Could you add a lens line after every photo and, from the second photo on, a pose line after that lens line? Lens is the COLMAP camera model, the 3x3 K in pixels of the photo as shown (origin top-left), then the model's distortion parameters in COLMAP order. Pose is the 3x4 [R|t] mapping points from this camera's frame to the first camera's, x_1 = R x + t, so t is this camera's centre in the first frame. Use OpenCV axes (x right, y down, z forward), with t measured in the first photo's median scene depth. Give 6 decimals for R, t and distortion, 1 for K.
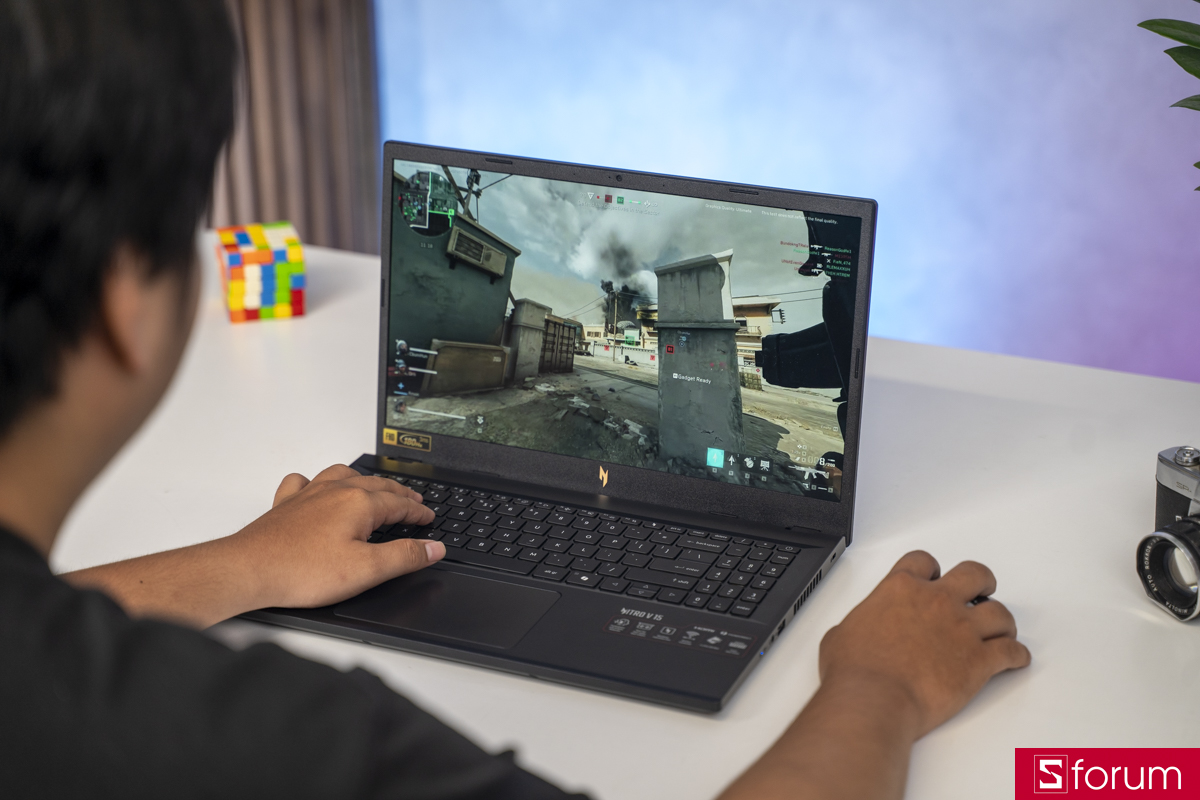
lens RADIAL K [[2492.4, 0, 600.0], [0, 2492.4, 400.0], [0, 0, 1]] dist [0.282233, -0.387910]
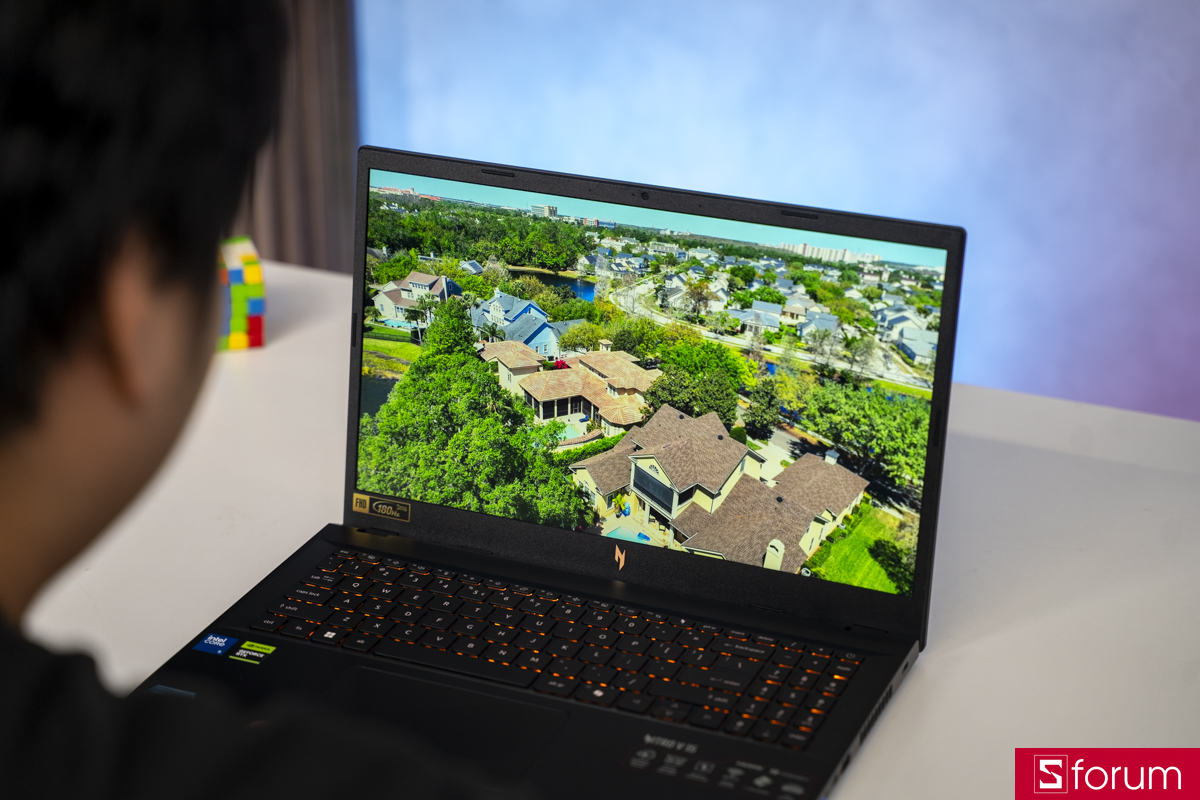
lens RADIAL K [[2492.4, 0, 600.0], [0, 2492.4, 400.0], [0, 0, 1]] dist [0.282233, -0.387910]
pose [[0.999924, 0.010281, 0.006751, -0.011237], [-0.010314, 0.999935, 0.004913, -0.025321], [-0.006700, -0.004982, 0.999965, 0.178371]]
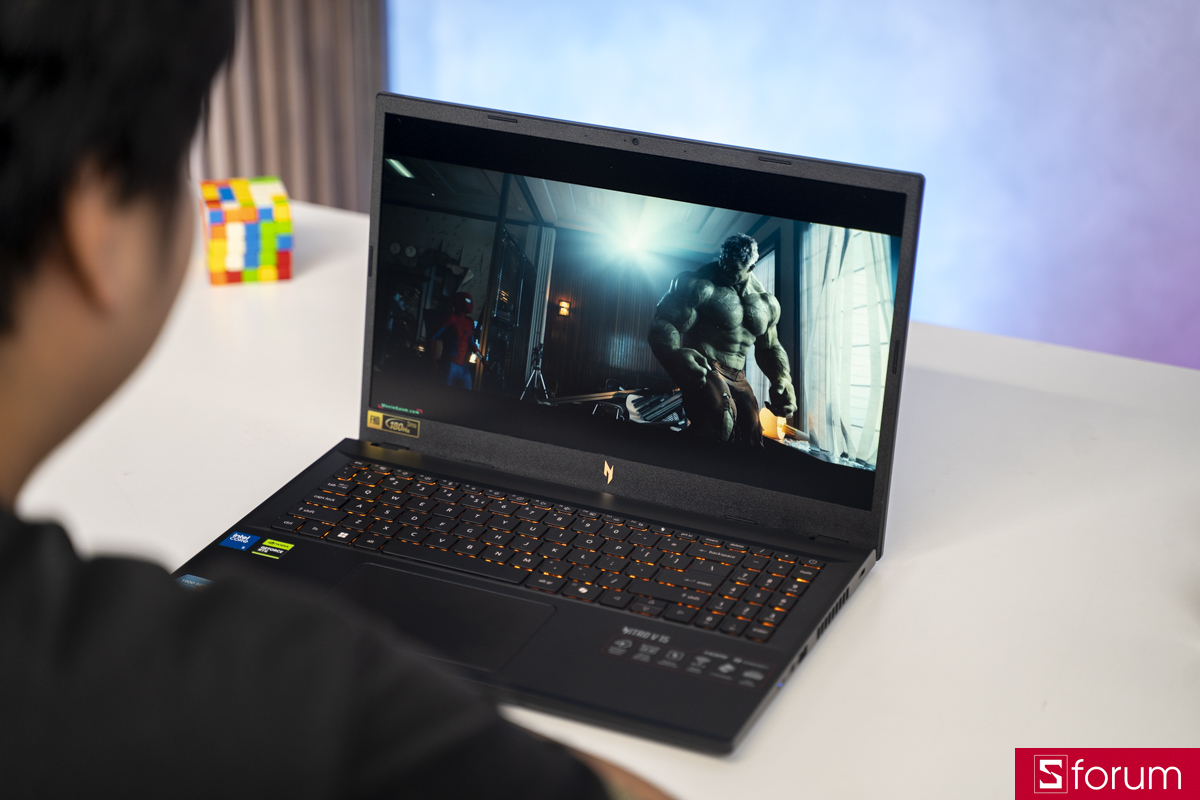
lens RADIAL K [[2427.6, 0, 600.0], [0, 2427.6, 400.0], [0, 0, 1]] dist [0.252077, -0.085107]
pose [[0.999594, 0.027791, -0.006326, 0.003196], [-0.027646, 0.999378, 0.021892, -0.014725], [0.006931, -0.021708, 0.999740, 0.121797]]
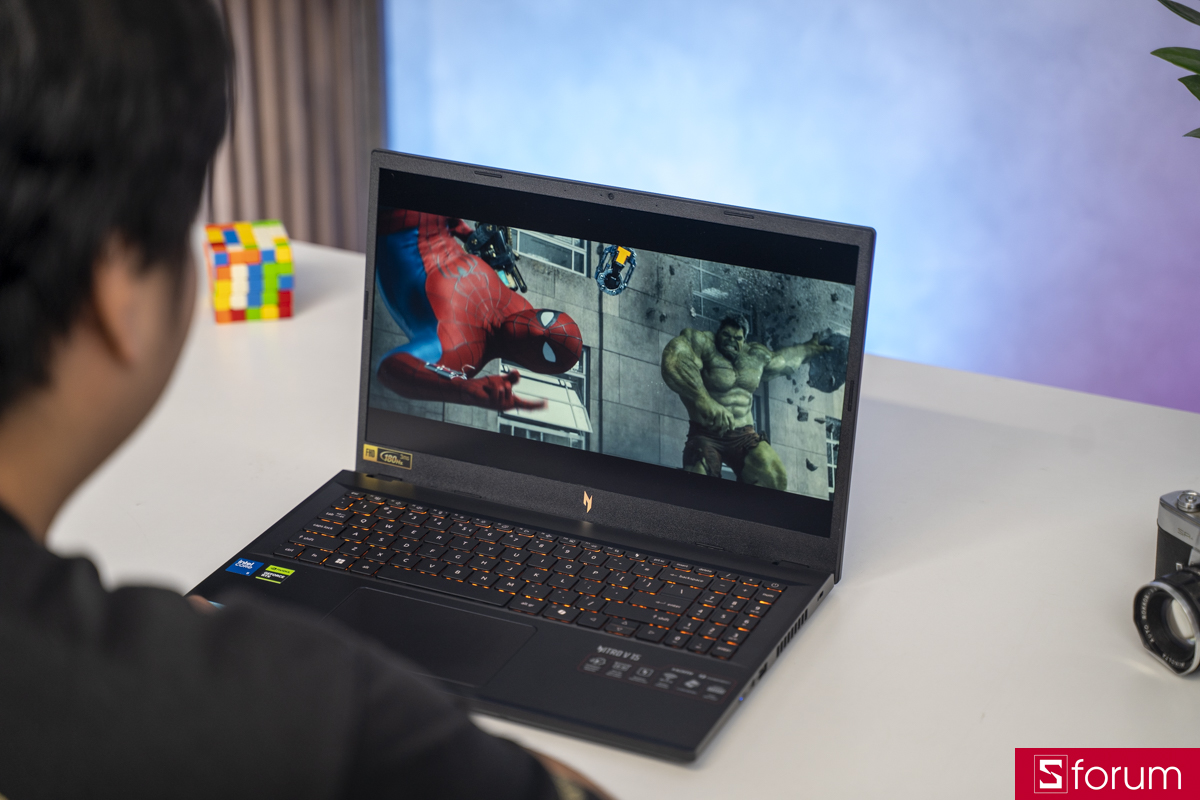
lens RADIAL K [[2492.4, 0, 600.0], [0, 2492.4, 400.0], [0, 0, 1]] dist [0.282233, -0.387910]
pose [[0.999613, 0.025919, -0.010138, 0.015086], [-0.025748, 0.999530, 0.016623, -0.025257], [0.010564, -0.016356, 0.999810, 0.031187]]
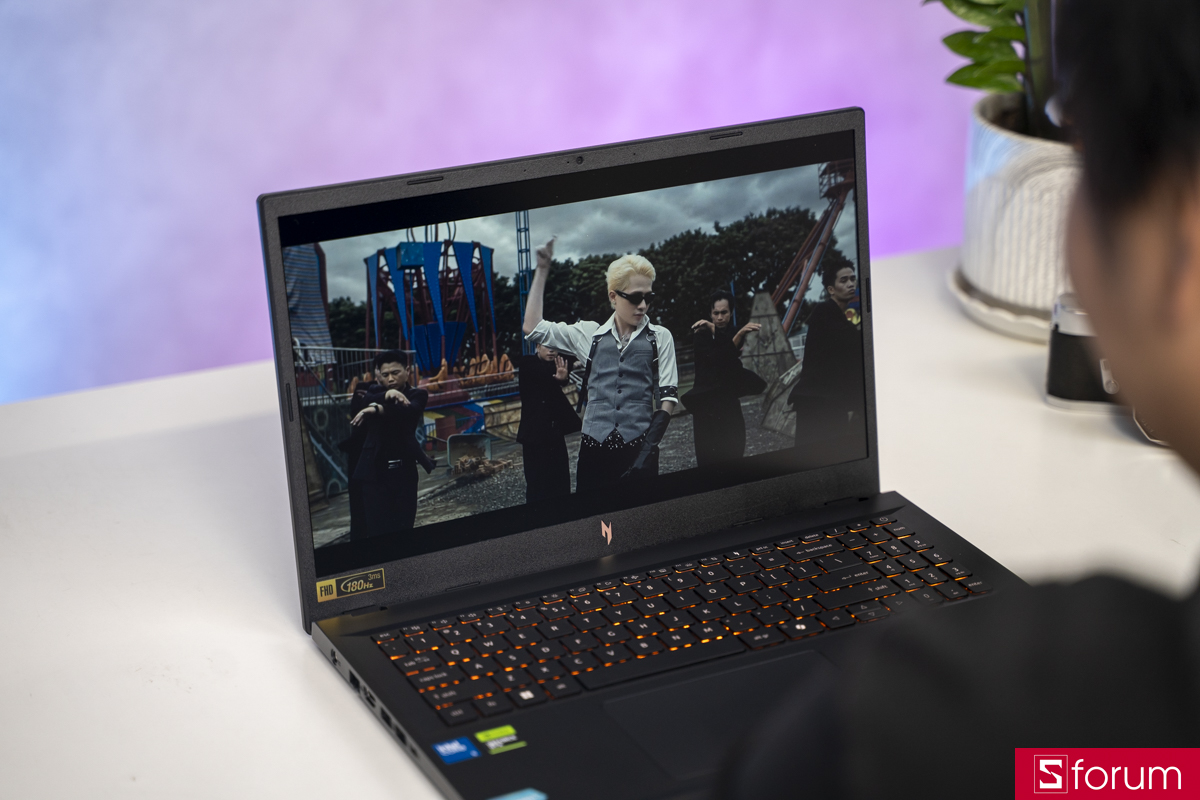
lens RADIAL K [[2492.4, 0, 600.0], [0, 2492.4, 400.0], [0, 0, 1]] dist [0.282233, -0.387910]
pose [[0.636963, -0.288442, 0.714898, -0.567263], [0.296425, 0.947706, 0.118263, -0.106159], [-0.711625, 0.136584, 0.689155, 0.444743]]
